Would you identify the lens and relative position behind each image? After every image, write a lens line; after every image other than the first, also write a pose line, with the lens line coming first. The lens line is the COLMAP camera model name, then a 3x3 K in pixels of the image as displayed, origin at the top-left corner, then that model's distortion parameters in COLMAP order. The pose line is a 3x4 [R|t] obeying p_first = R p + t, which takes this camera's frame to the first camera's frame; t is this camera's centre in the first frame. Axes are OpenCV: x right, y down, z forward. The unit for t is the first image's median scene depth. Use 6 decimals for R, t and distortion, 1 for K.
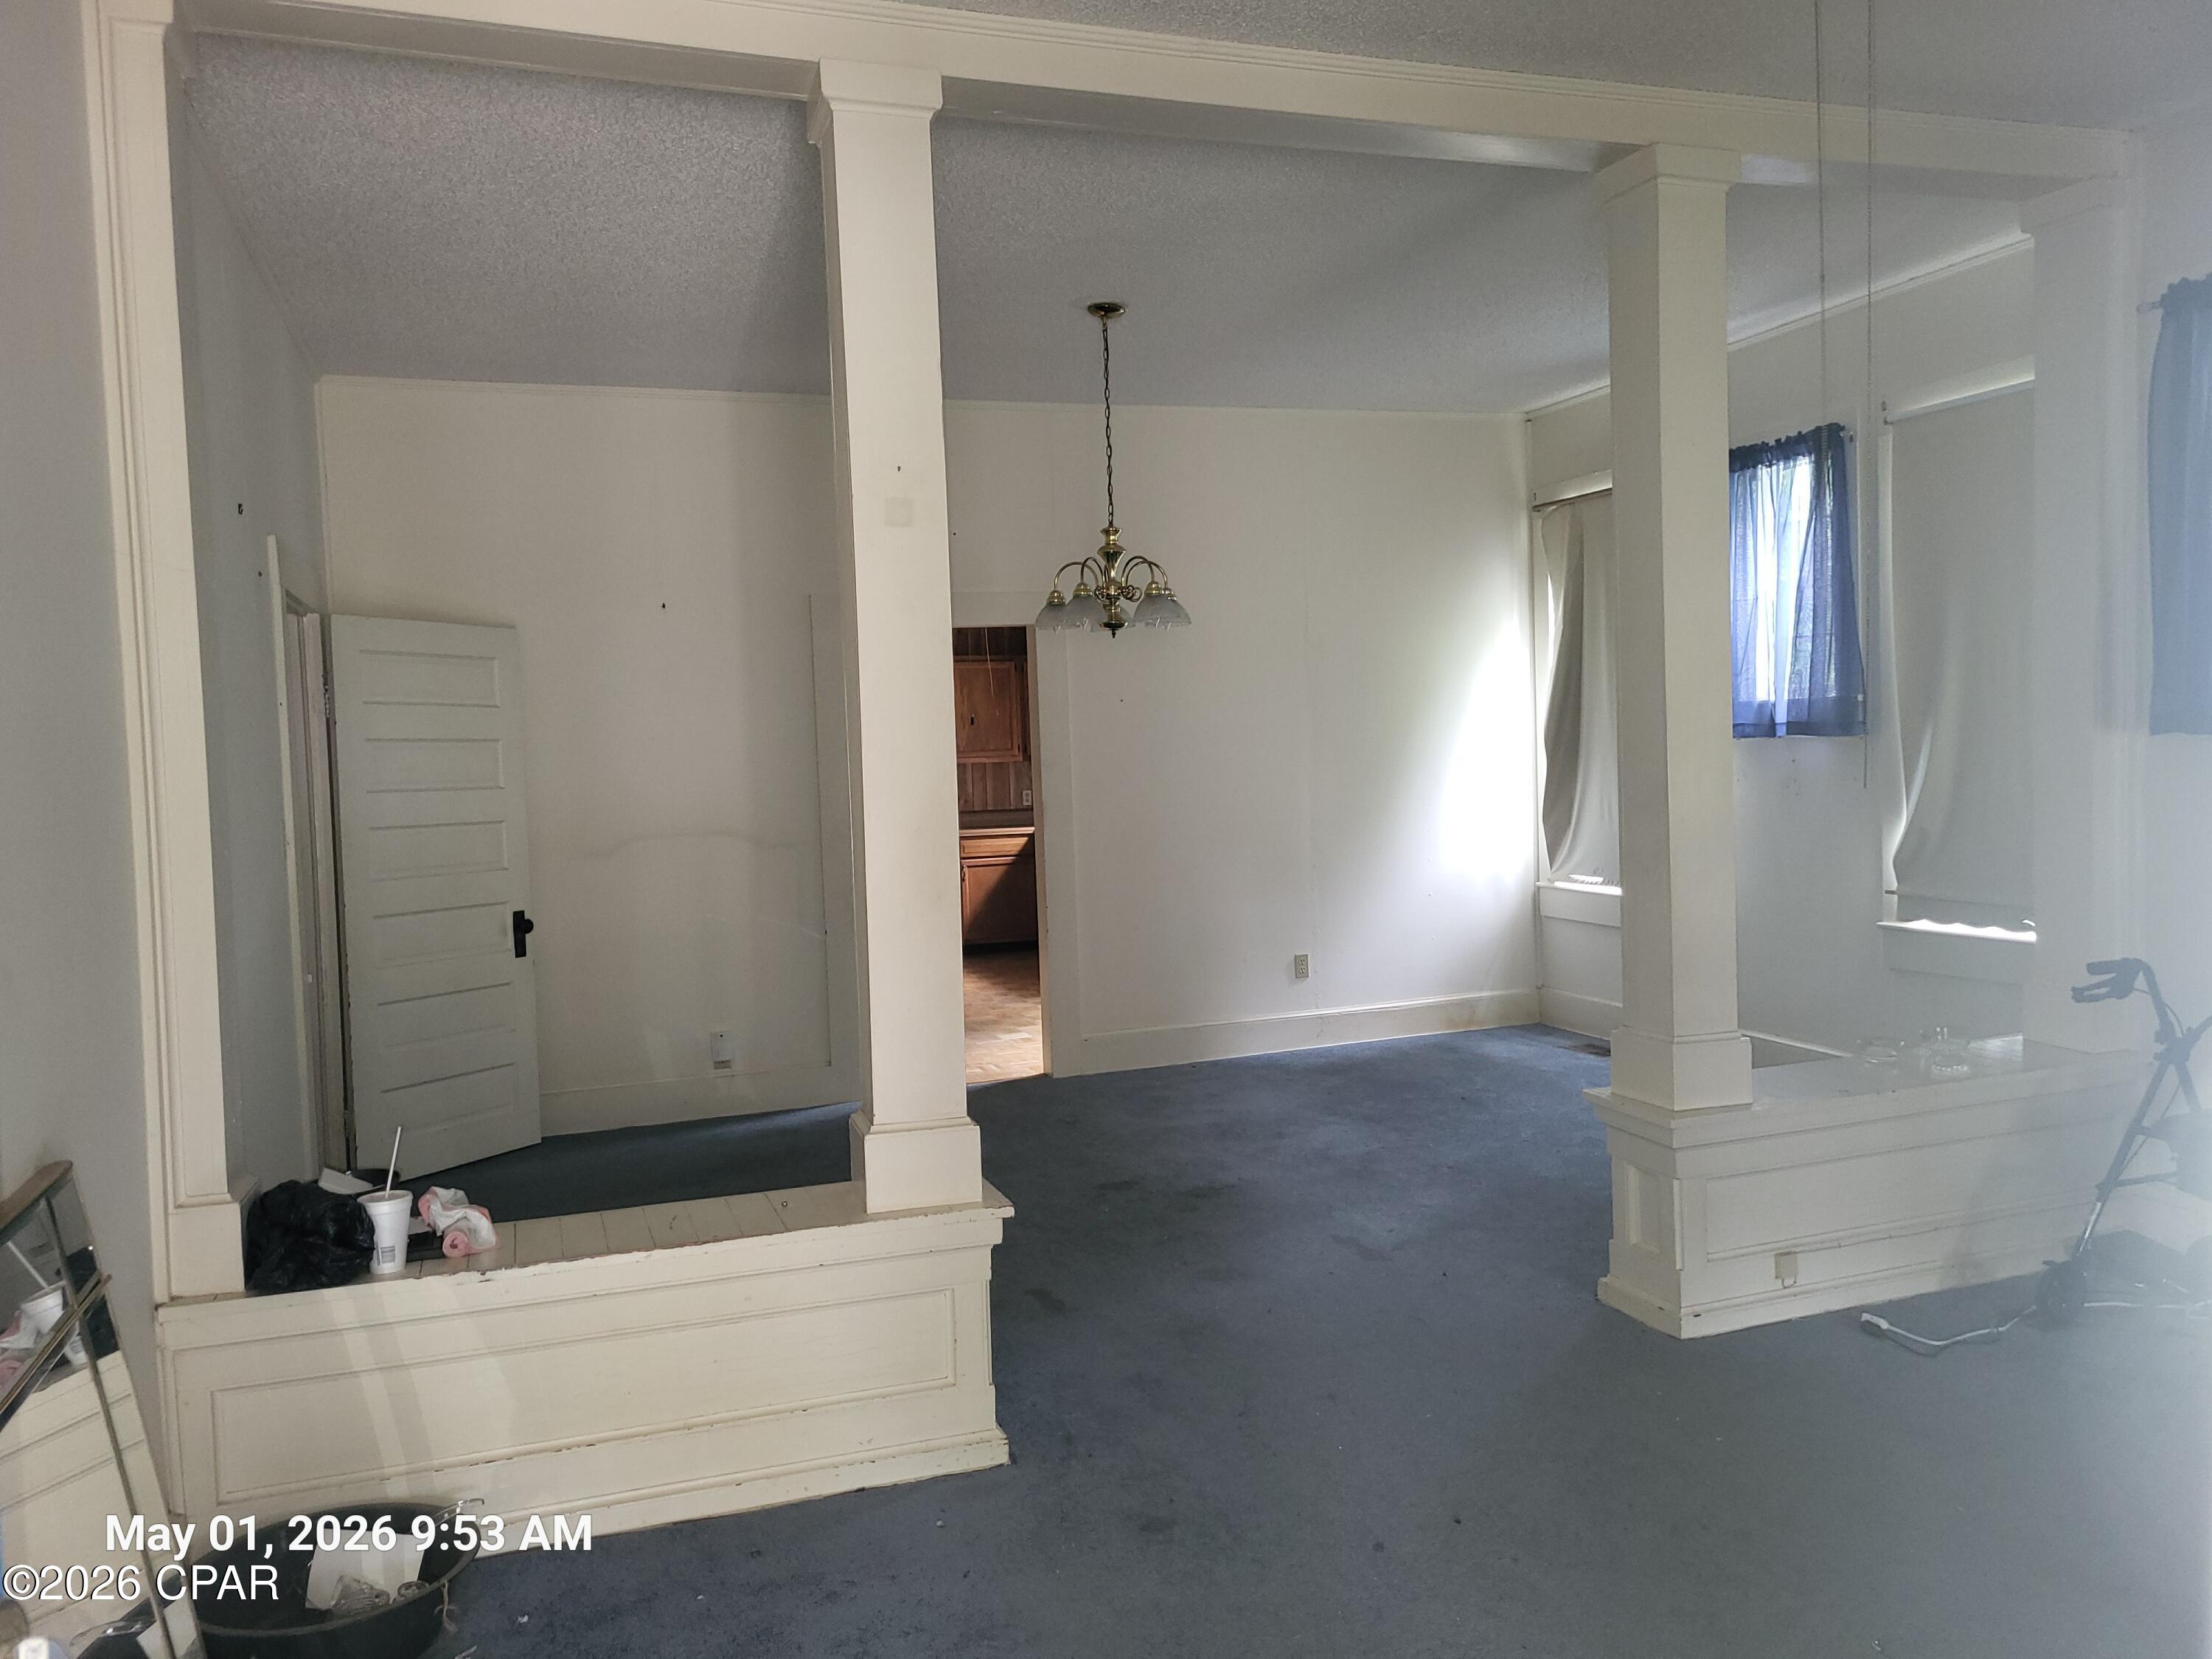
lens RADIAL K [[1687.2, 0, 1105.4], [0, 1687.2, 834.8], [0, 0, 1]] dist [0.050722, -0.043801]
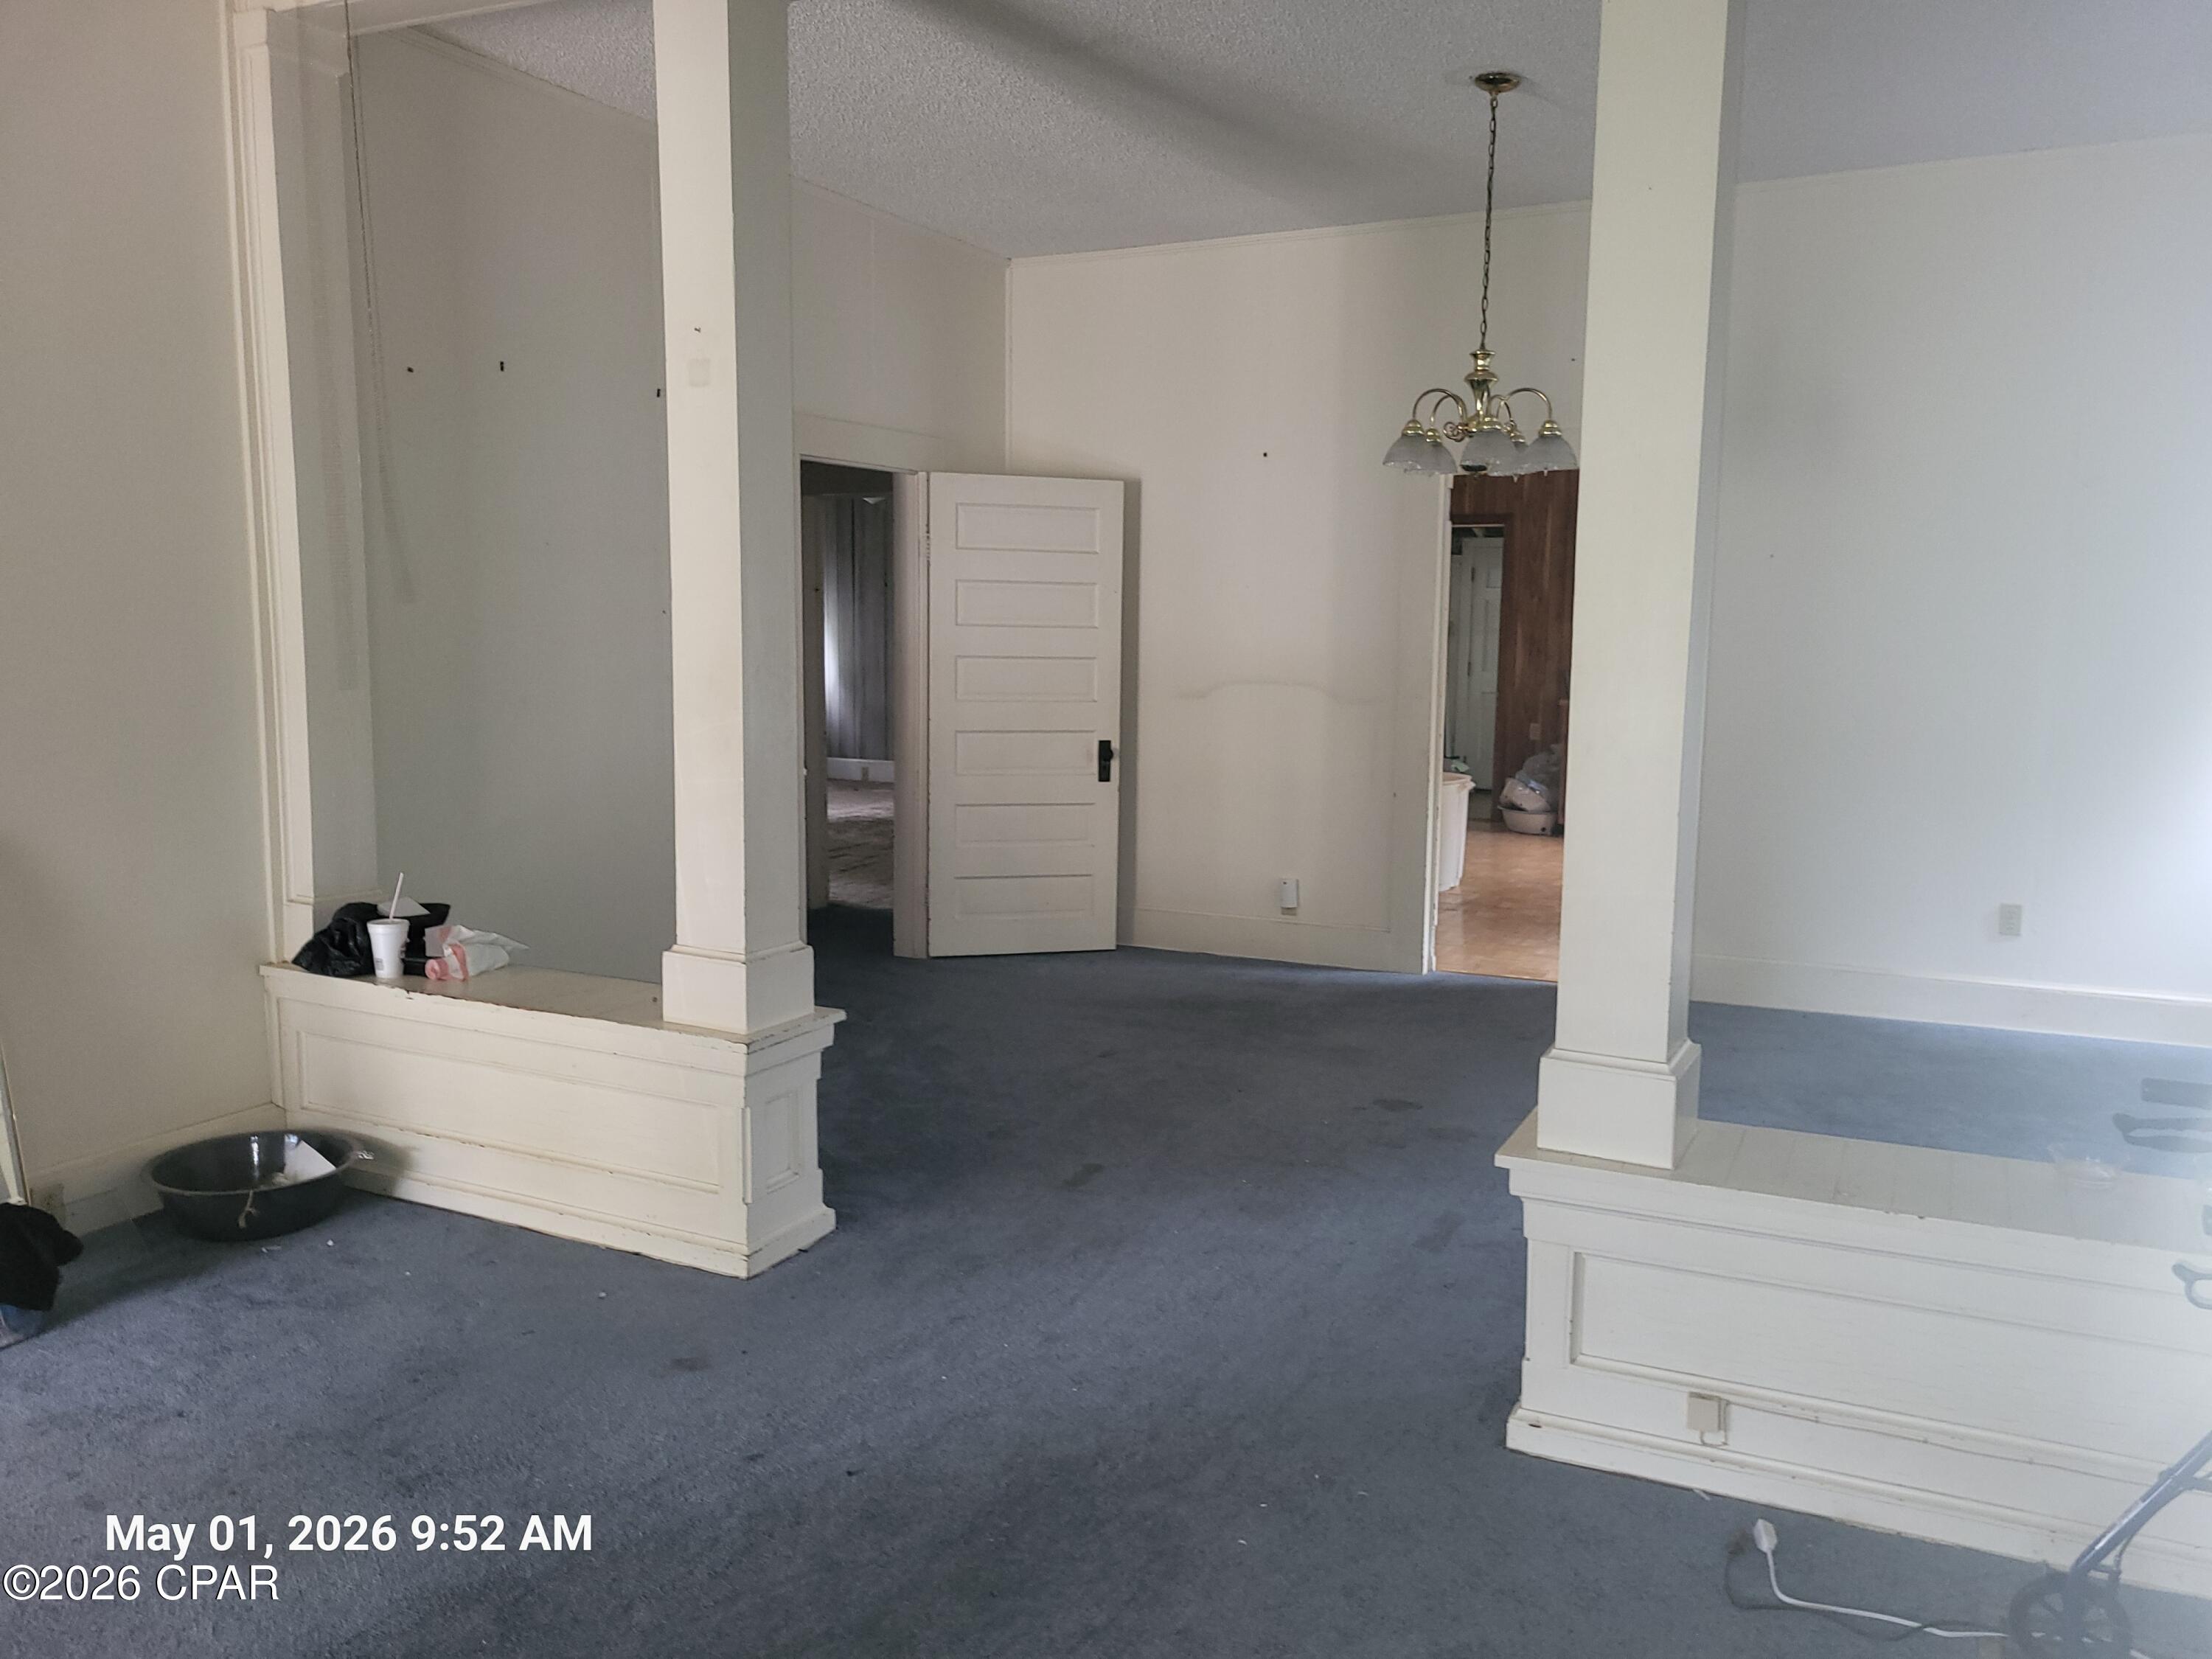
lens RADIAL K [[1687.2, 0, 1116.7], [0, 1687.2, 839.4], [0, 0, 1]] dist [0.050722, -0.043801]
pose [[0.695009, 0.137859, -0.705661, 0.608083], [-0.069744, 0.989744, 0.124667, -0.039247], [0.715610, -0.037429, 0.697496, 0.320288]]
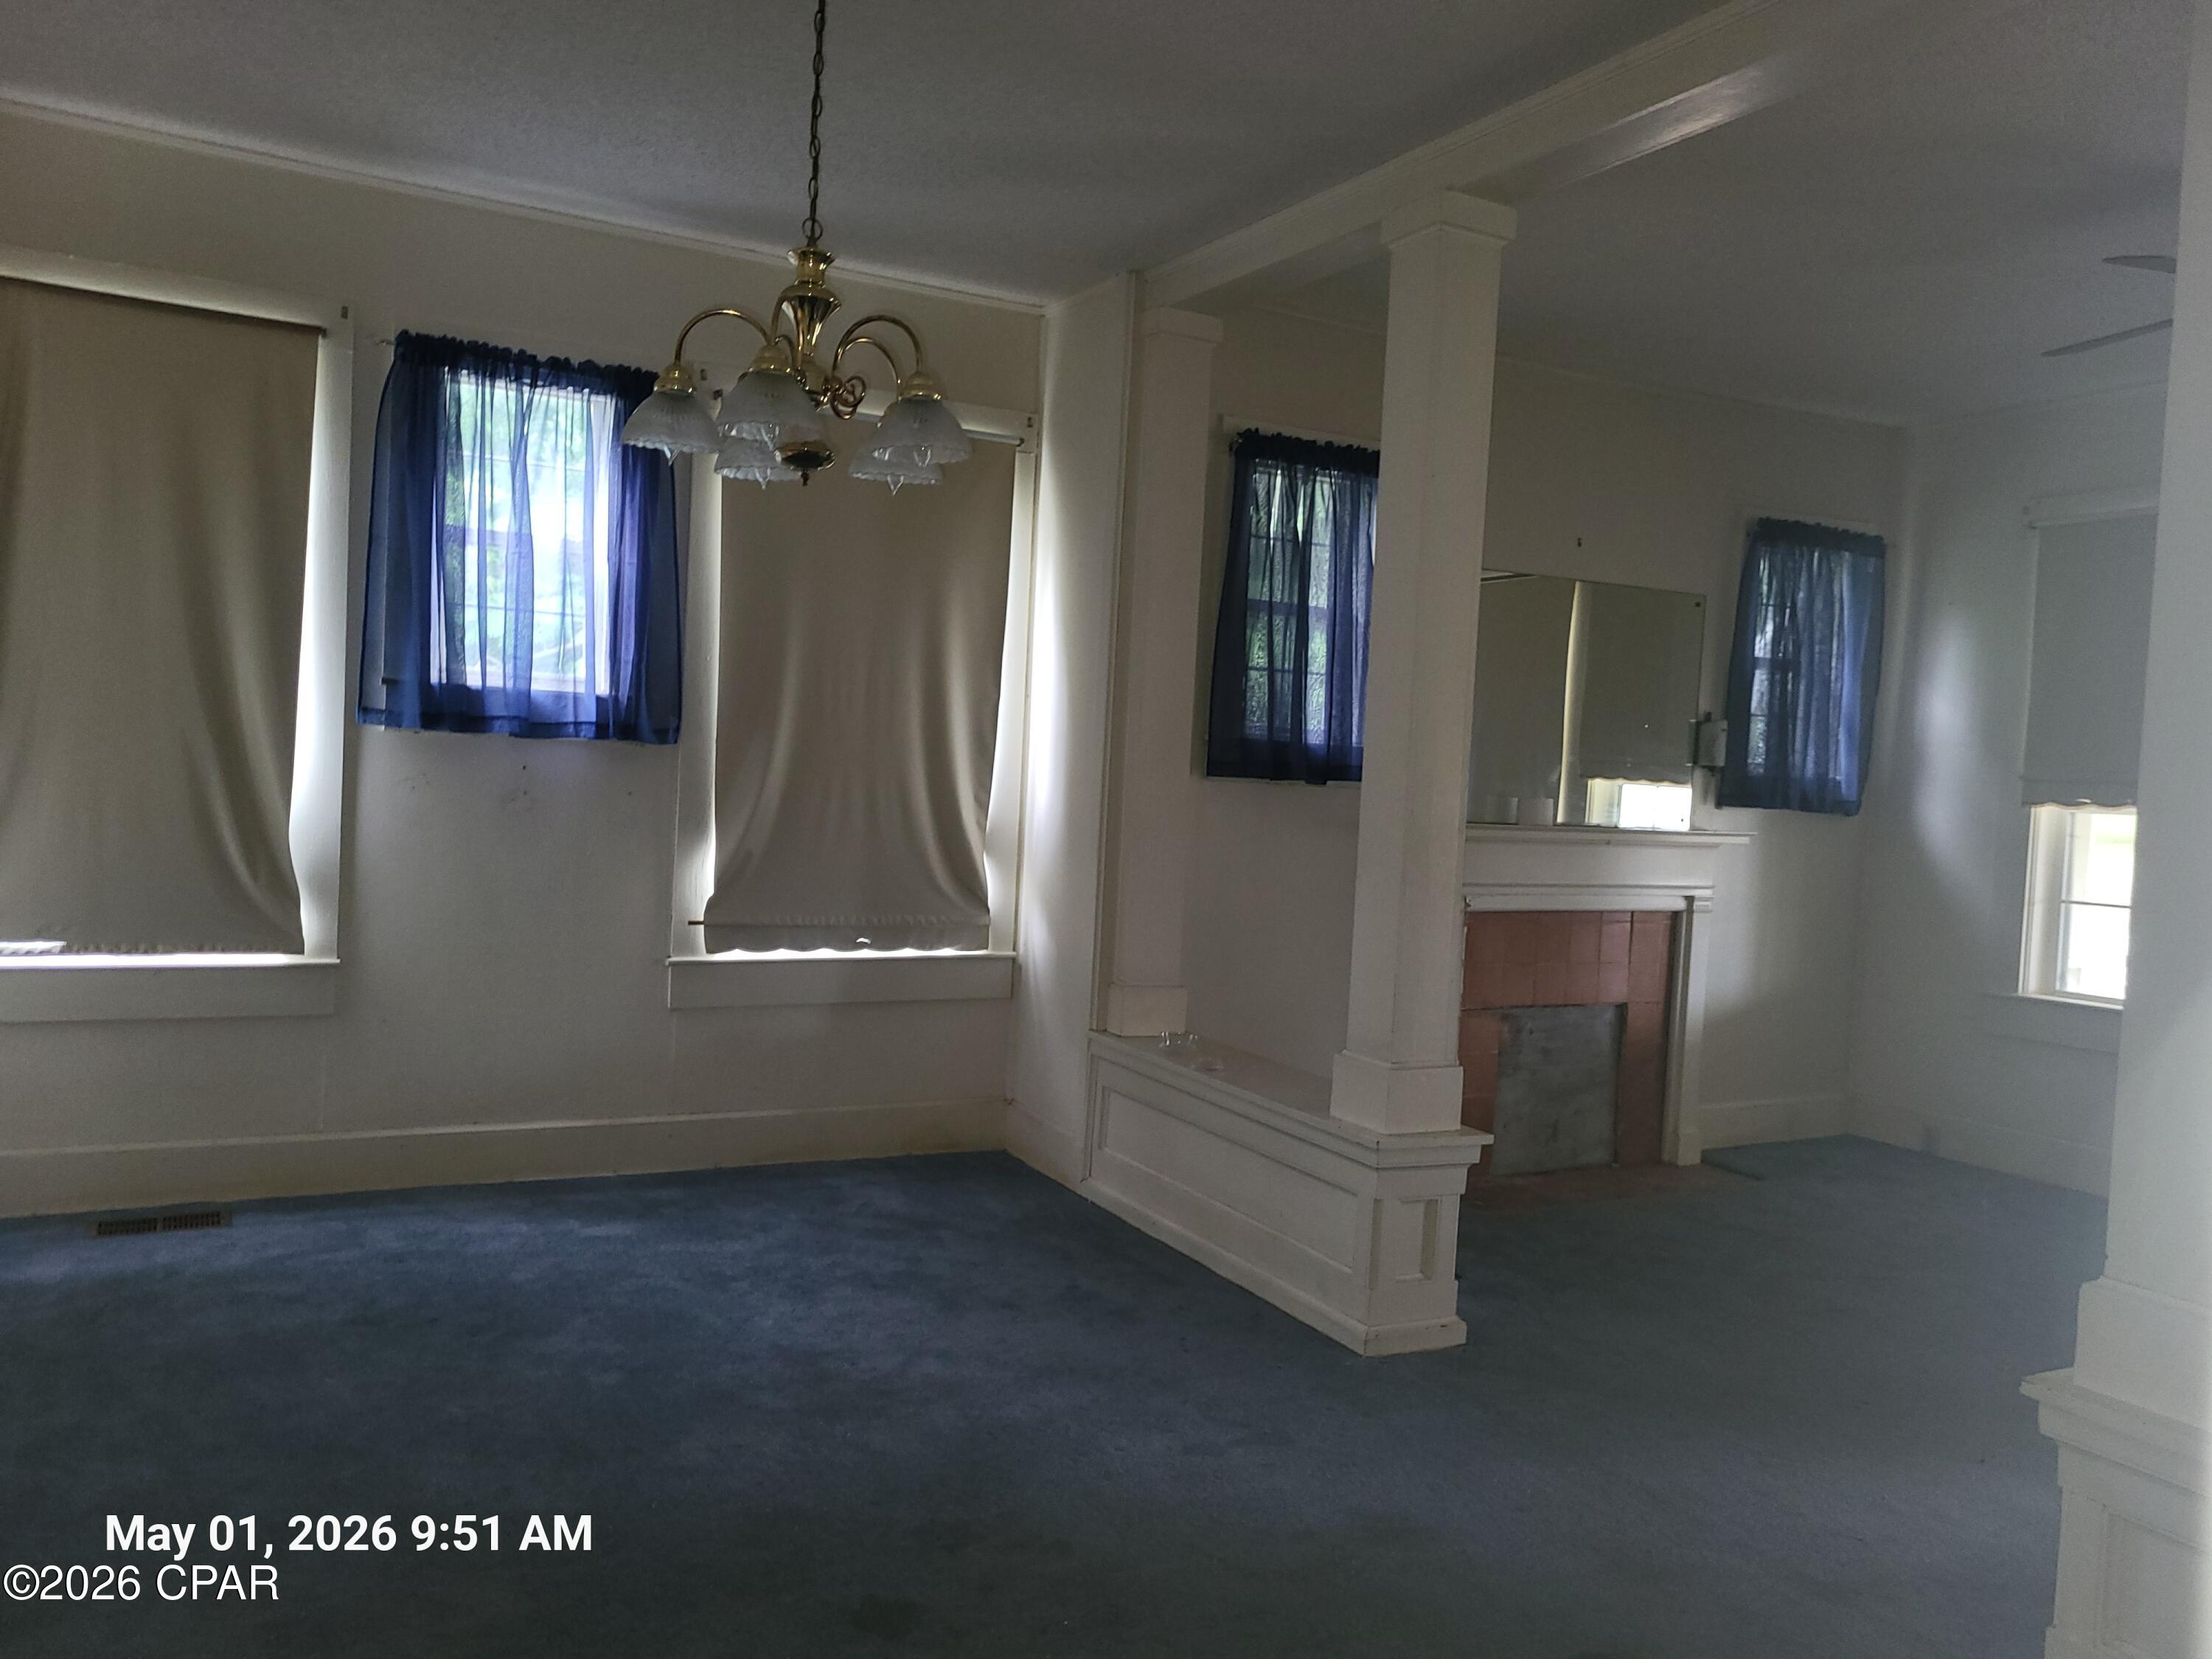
lens RADIAL K [[1687.2, 0, 1103.7], [0, 1687.2, 840.2], [0, 0, 1]] dist [0.050722, -0.043801]
pose [[-0.154501, -0.014881, 0.987881, -0.572350], [0.004686, 0.999864, 0.015794, -0.028694], [-0.987981, 0.007069, -0.154411, 1.191059]]
